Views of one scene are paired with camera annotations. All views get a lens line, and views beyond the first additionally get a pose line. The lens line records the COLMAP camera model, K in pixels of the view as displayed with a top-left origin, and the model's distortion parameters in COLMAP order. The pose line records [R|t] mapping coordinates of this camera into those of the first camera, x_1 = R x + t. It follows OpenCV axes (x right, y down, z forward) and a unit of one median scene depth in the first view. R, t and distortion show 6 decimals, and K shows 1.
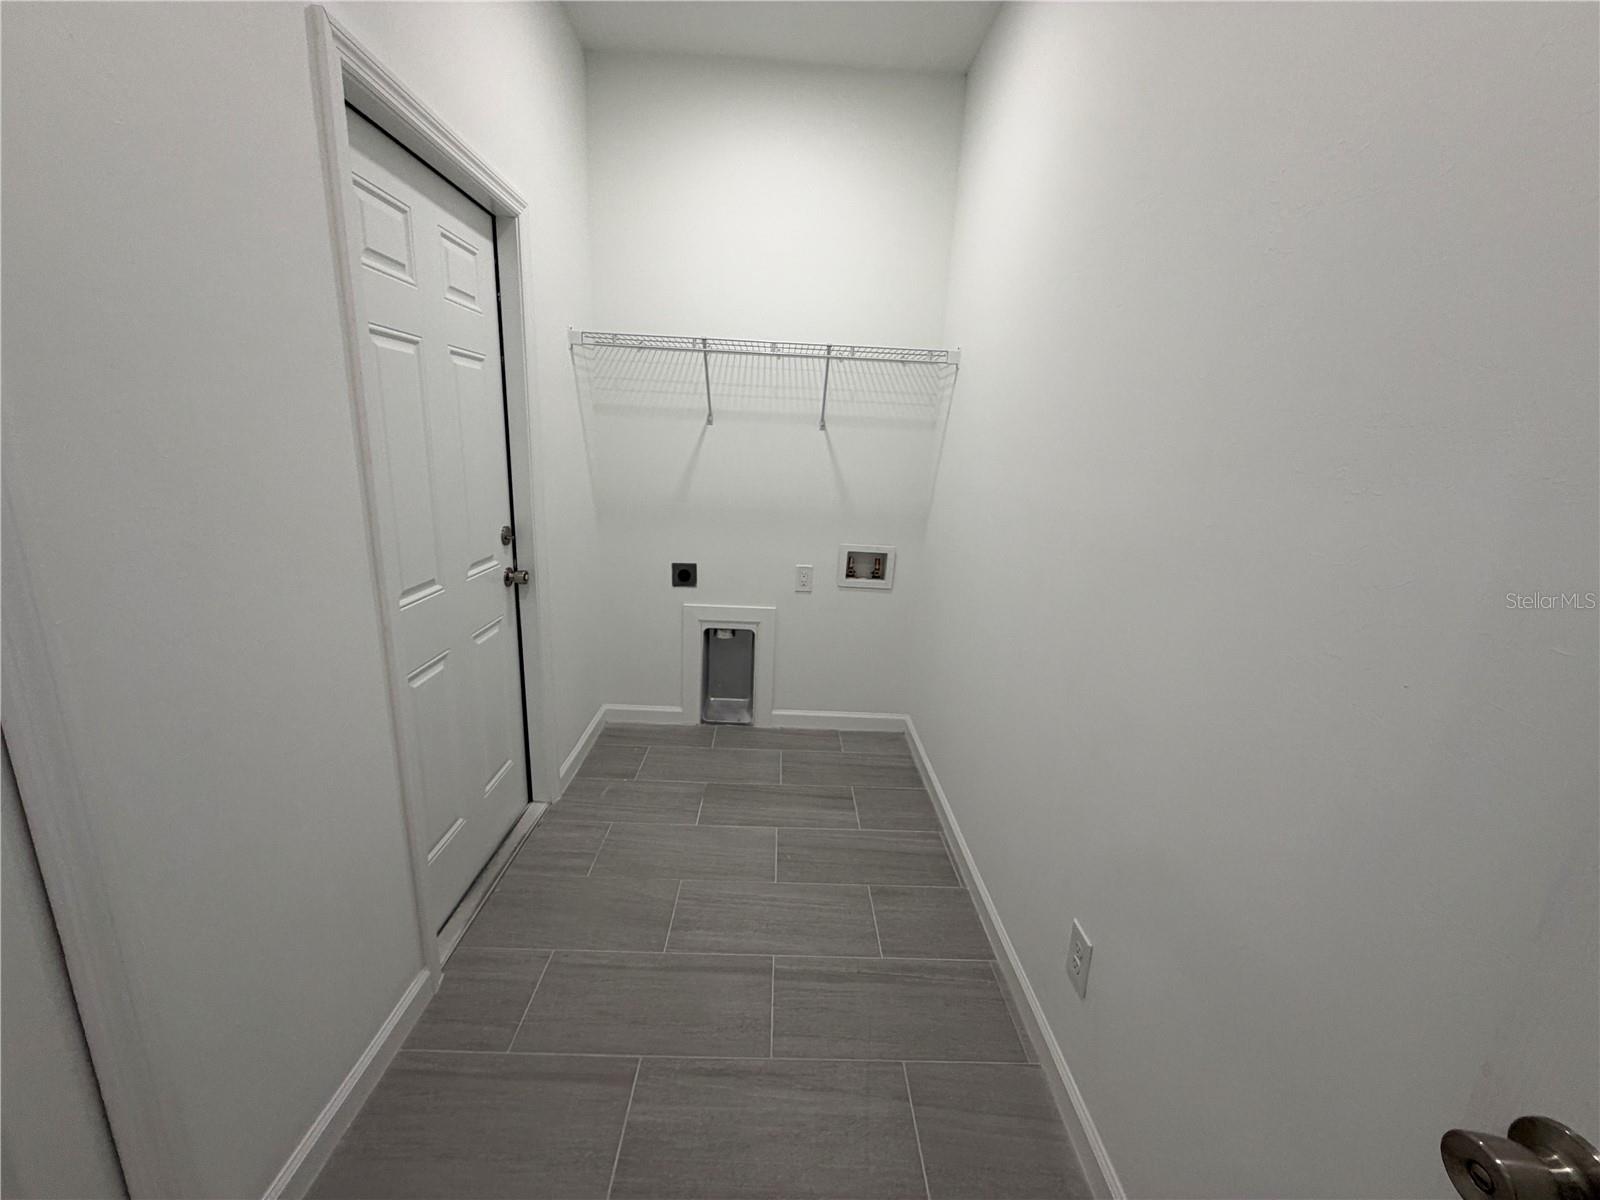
lens RADIAL K [[640.5, 0, 796.8], [0, 640.5, 597.9], [0, 0, 1]] dist [0.008744, -0.000678]
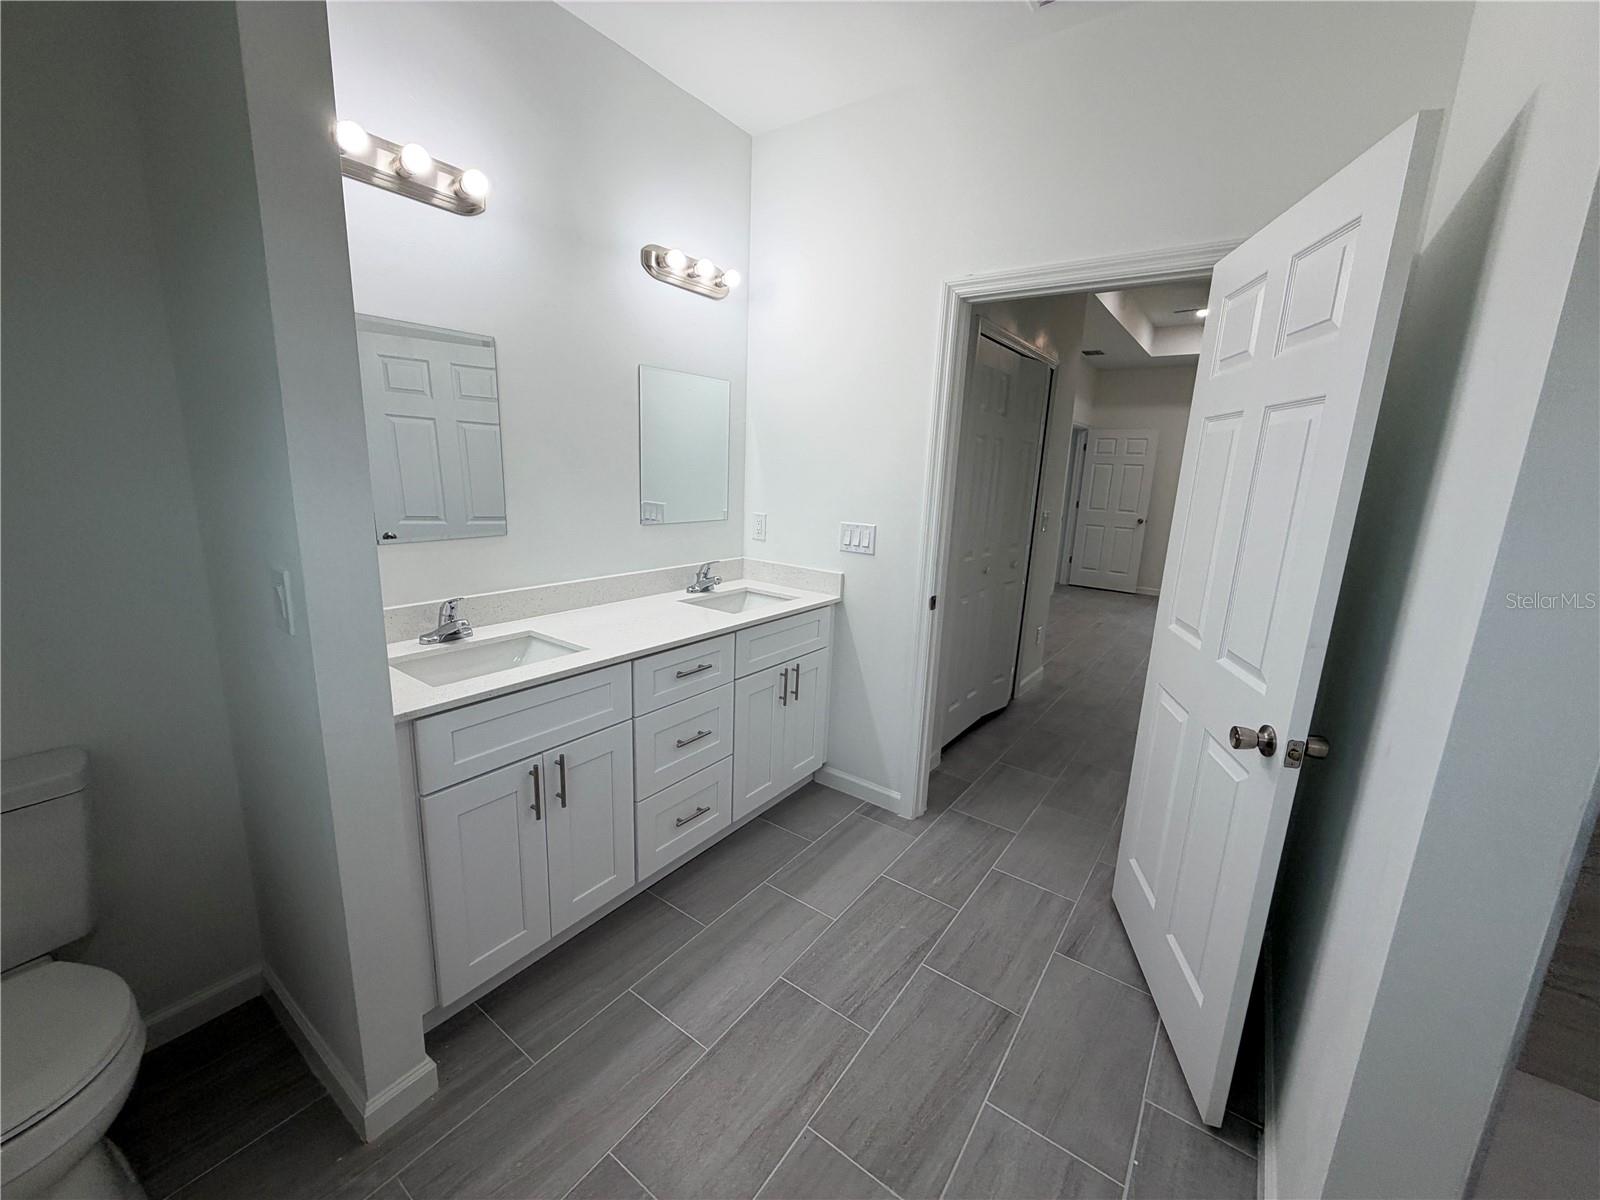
lens RADIAL K [[640.5, 0, 798.2], [0, 640.5, 604.6], [0, 0, 1]] dist [0.008744, -0.000678]
pose [[-0.593518, 0.108909, -0.797418, 0.698978], [-0.254070, 0.914782, 0.314042, -0.330759], [0.763666, 0.388989, -0.515269, 1.262763]]
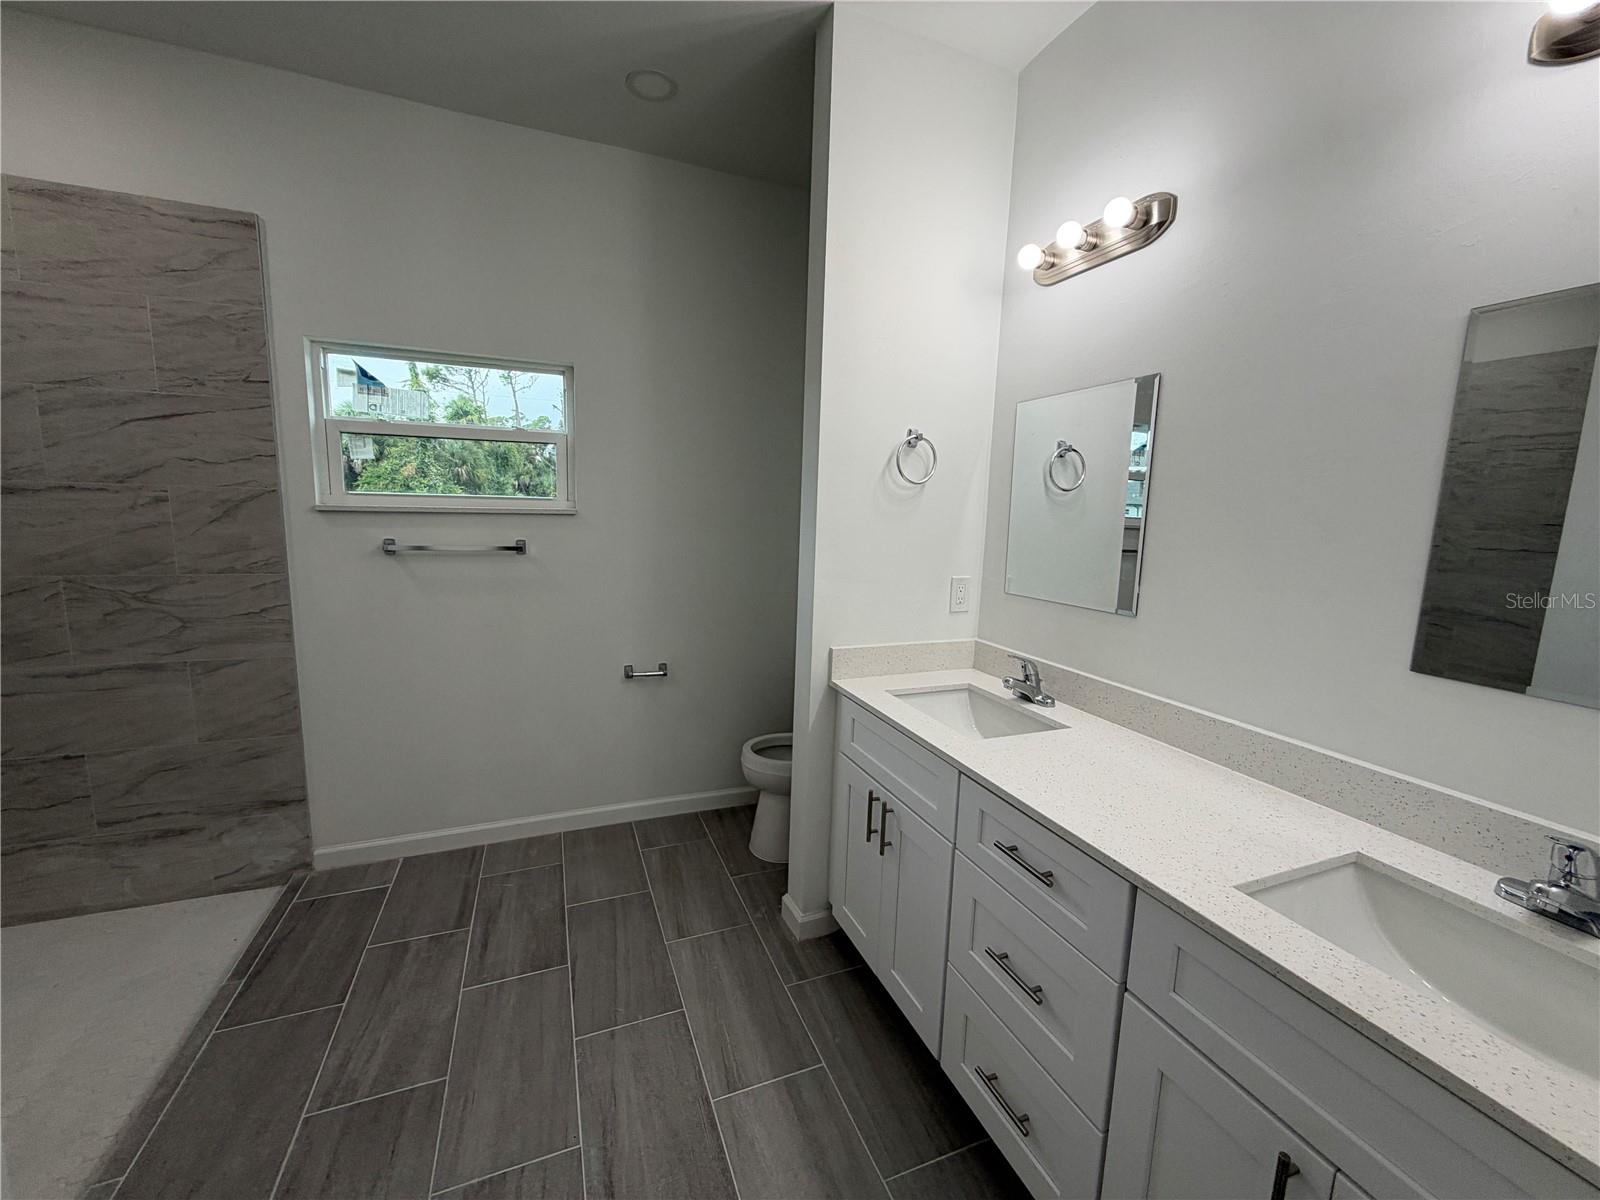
lens RADIAL K [[640.5, 0, 790.0], [0, 640.5, 599.1], [0, 0, 1]] dist [0.008744, -0.000678]
pose [[-0.350800, -0.187136, 0.917562, -0.957774], [0.188025, 0.945800, 0.264781, -0.298027], [-0.917380, 0.265410, -0.296600, 0.830008]]
